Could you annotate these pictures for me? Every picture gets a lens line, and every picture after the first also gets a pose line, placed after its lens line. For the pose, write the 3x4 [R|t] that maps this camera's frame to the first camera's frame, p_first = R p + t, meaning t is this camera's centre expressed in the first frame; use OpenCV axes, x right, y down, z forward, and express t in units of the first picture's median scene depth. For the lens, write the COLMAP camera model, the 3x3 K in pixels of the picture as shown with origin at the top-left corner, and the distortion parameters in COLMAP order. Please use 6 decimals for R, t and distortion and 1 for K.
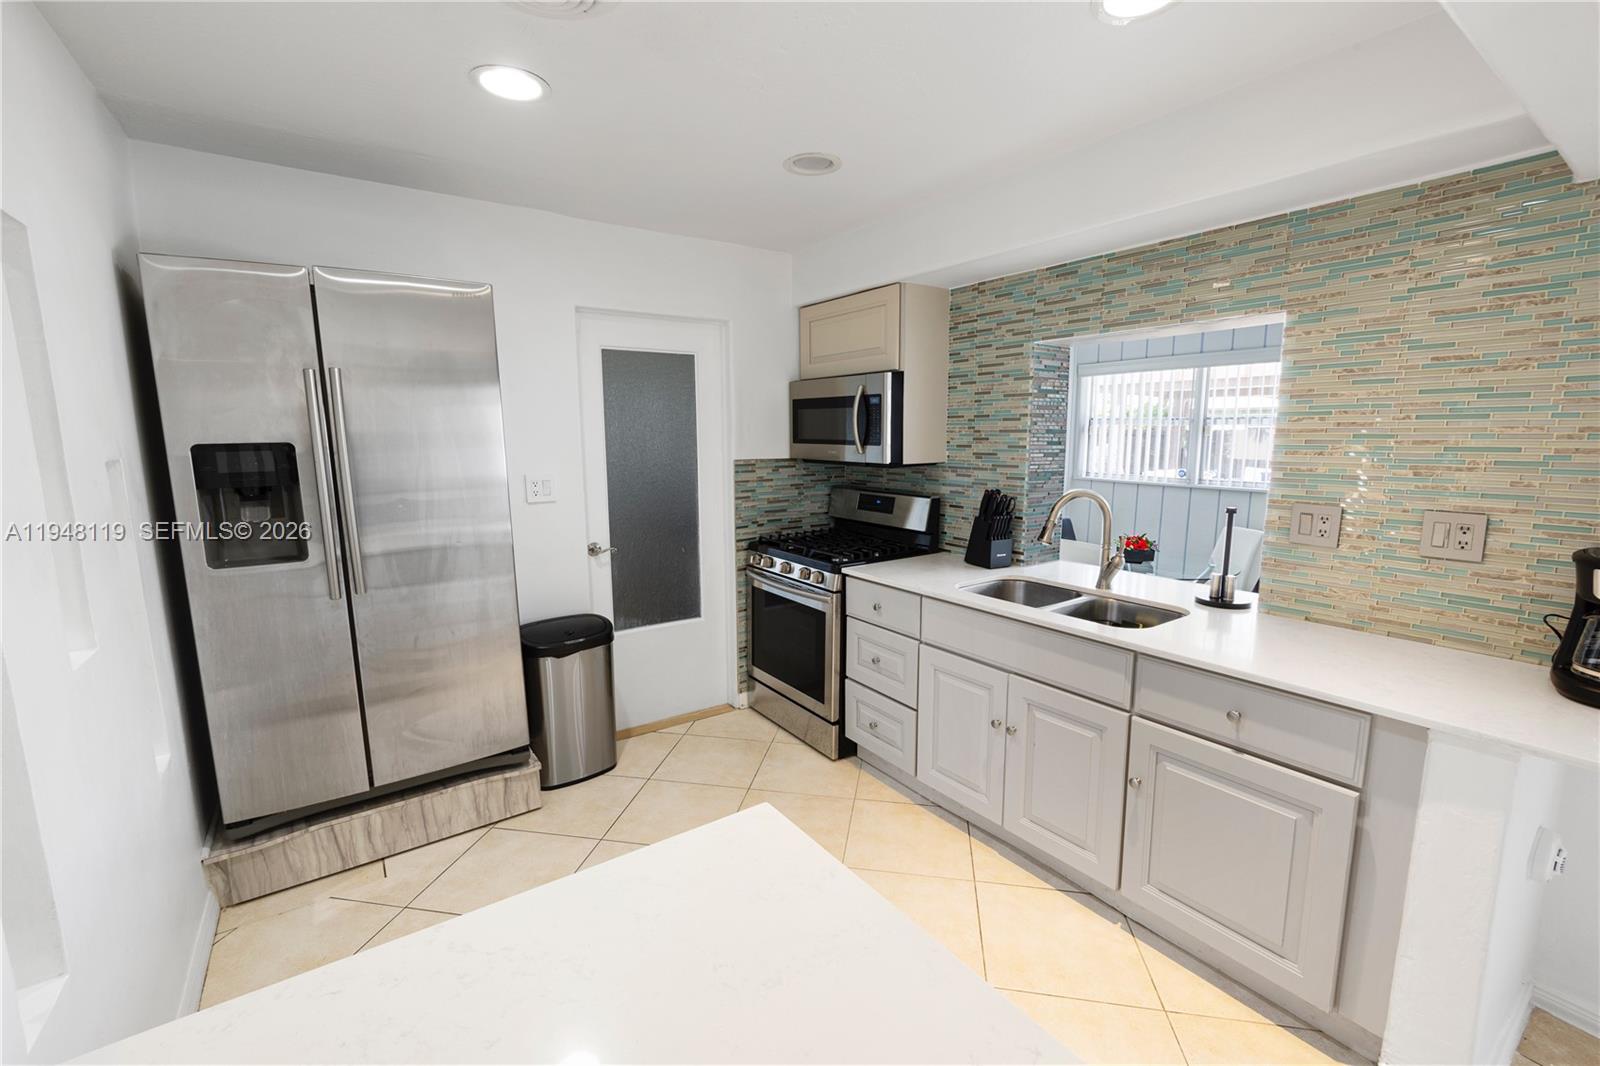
lens RADIAL K [[679.3, 0, 802.3], [0, 679.3, 534.8], [0, 0, 1]] dist [-0.004366, 0.000456]
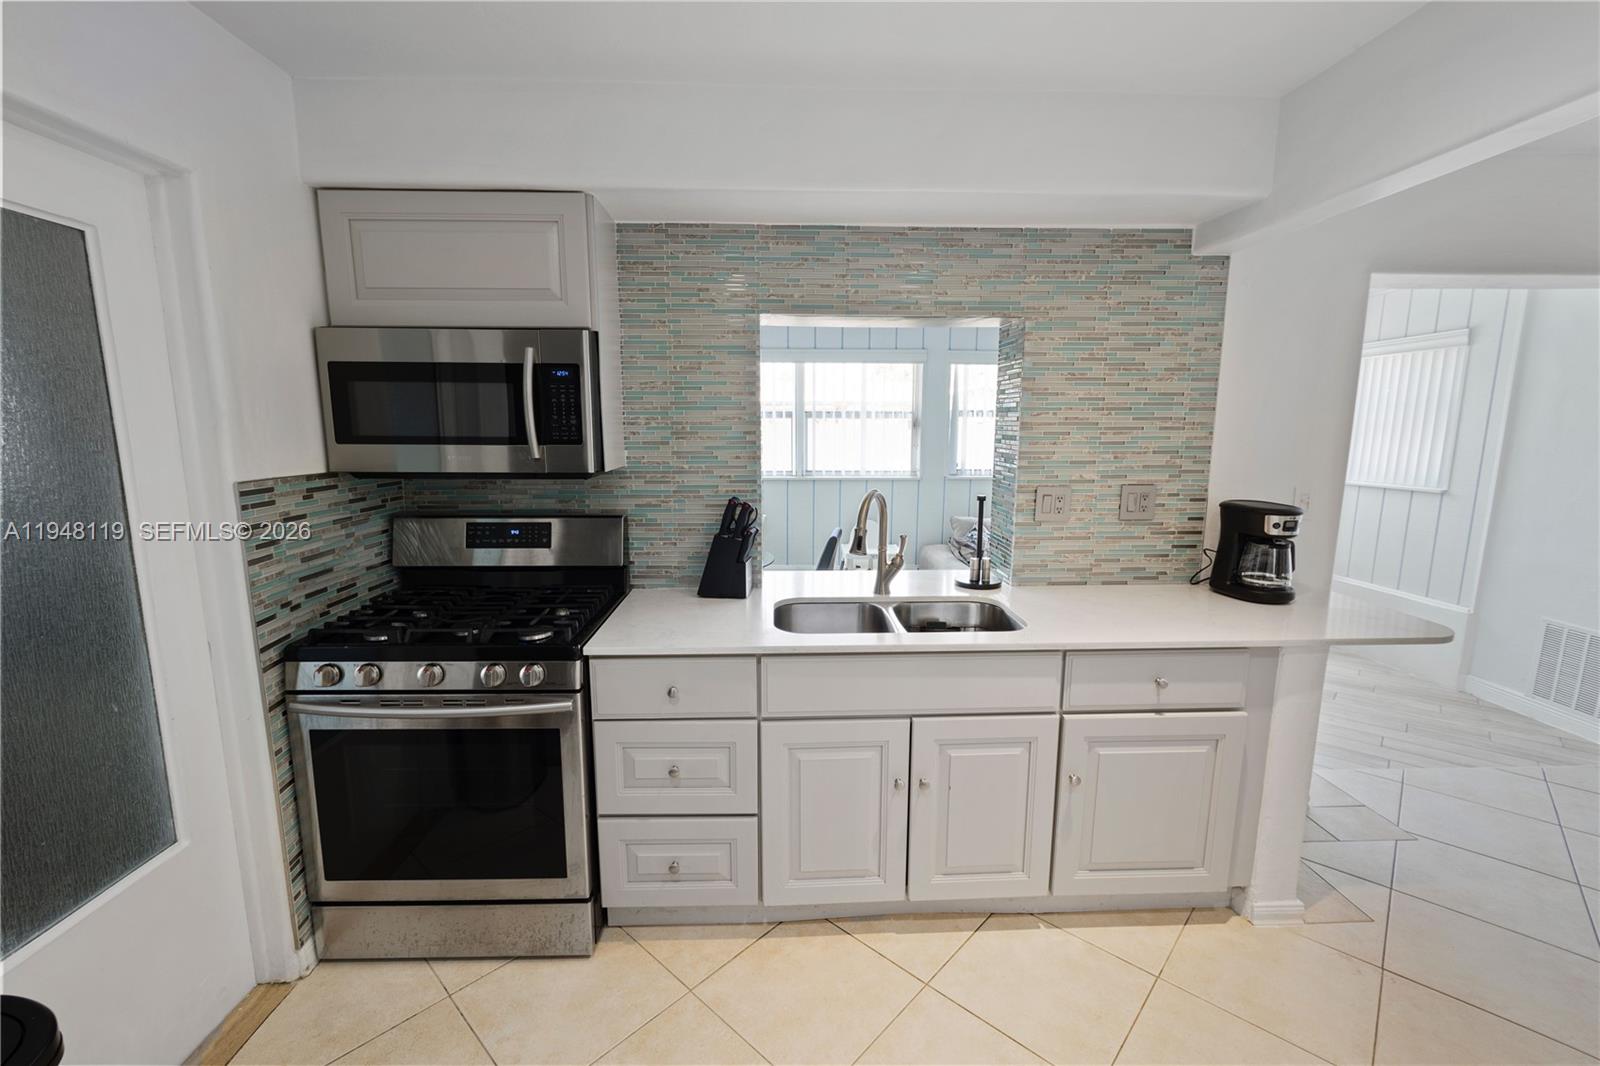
lens RADIAL K [[679.3, 0, 799.6], [0, 679.3, 532.2], [0, 0, 1]] dist [-0.004366, 0.000456]
pose [[0.544328, -0.127931, 0.829060, -0.330675], [0.122961, 0.989796, 0.072002, -0.074155], [-0.829812, 0.062749, 0.554504, 0.503538]]
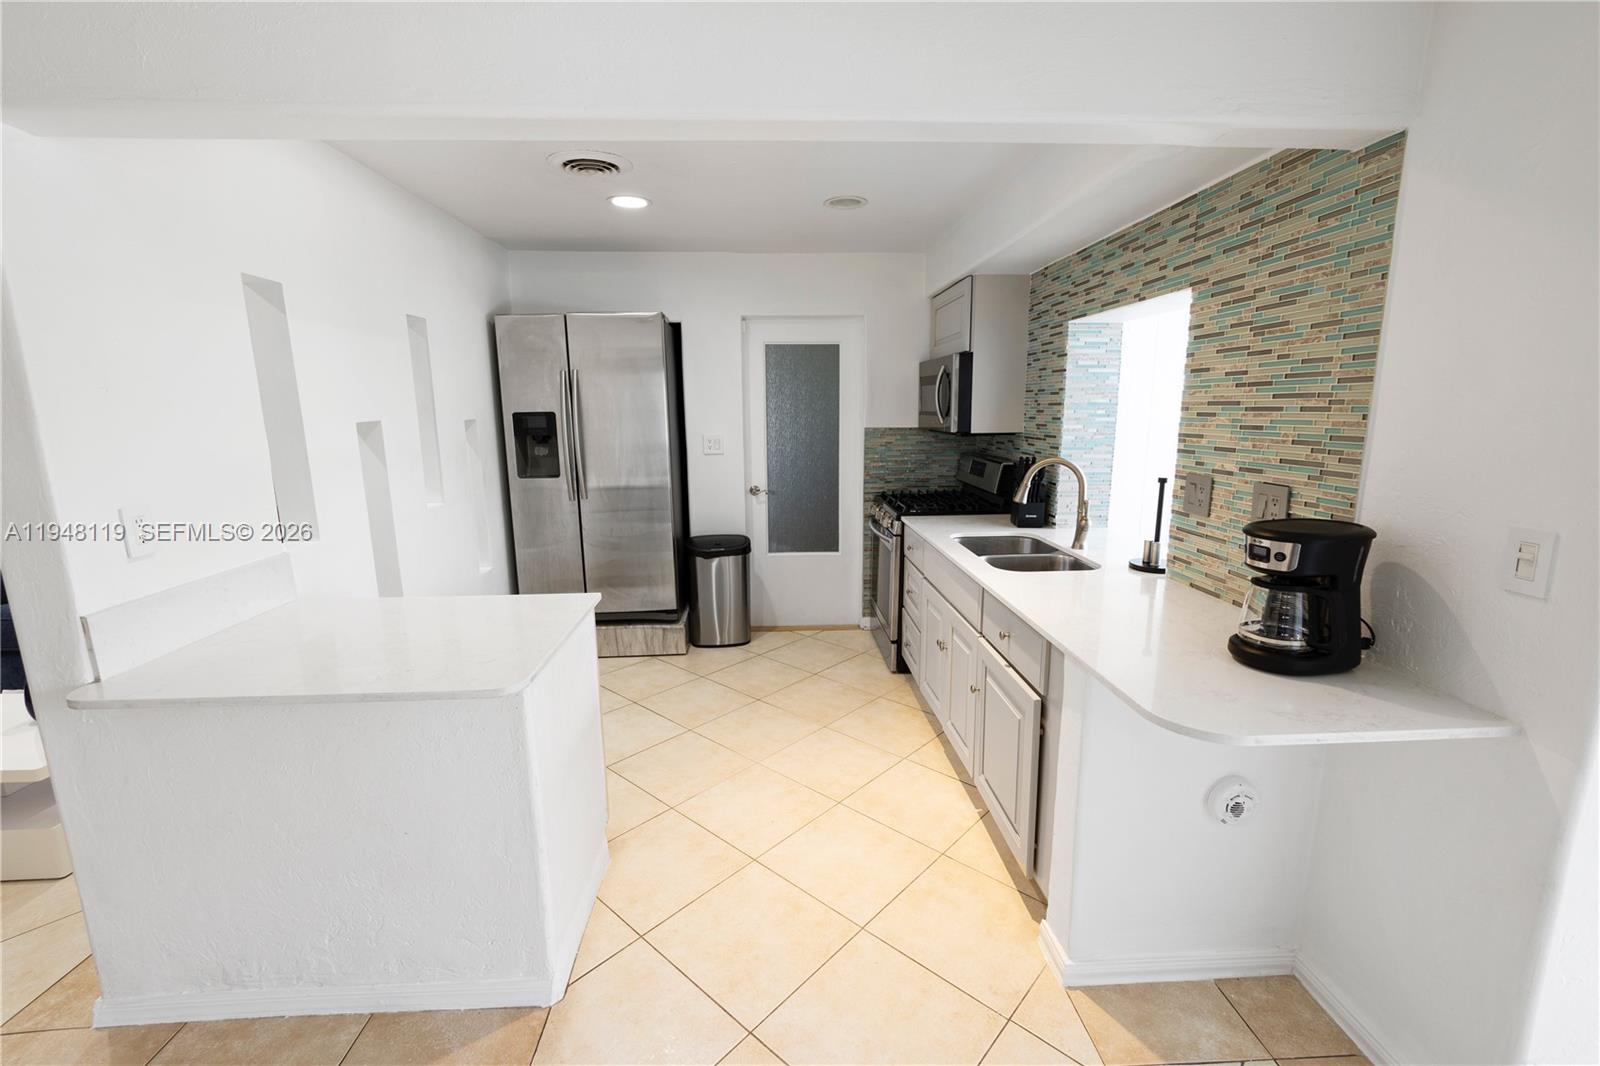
lens RADIAL K [[679.3, 0, 804.9], [0, 679.3, 536.0], [0, 0, 1]] dist [-0.004366, 0.000456]
pose [[0.851471, 0.098101, -0.515144, 0.554593], [-0.076843, 0.995083, 0.062487, 0.021390], [0.518741, -0.013621, 0.854823, -0.146742]]
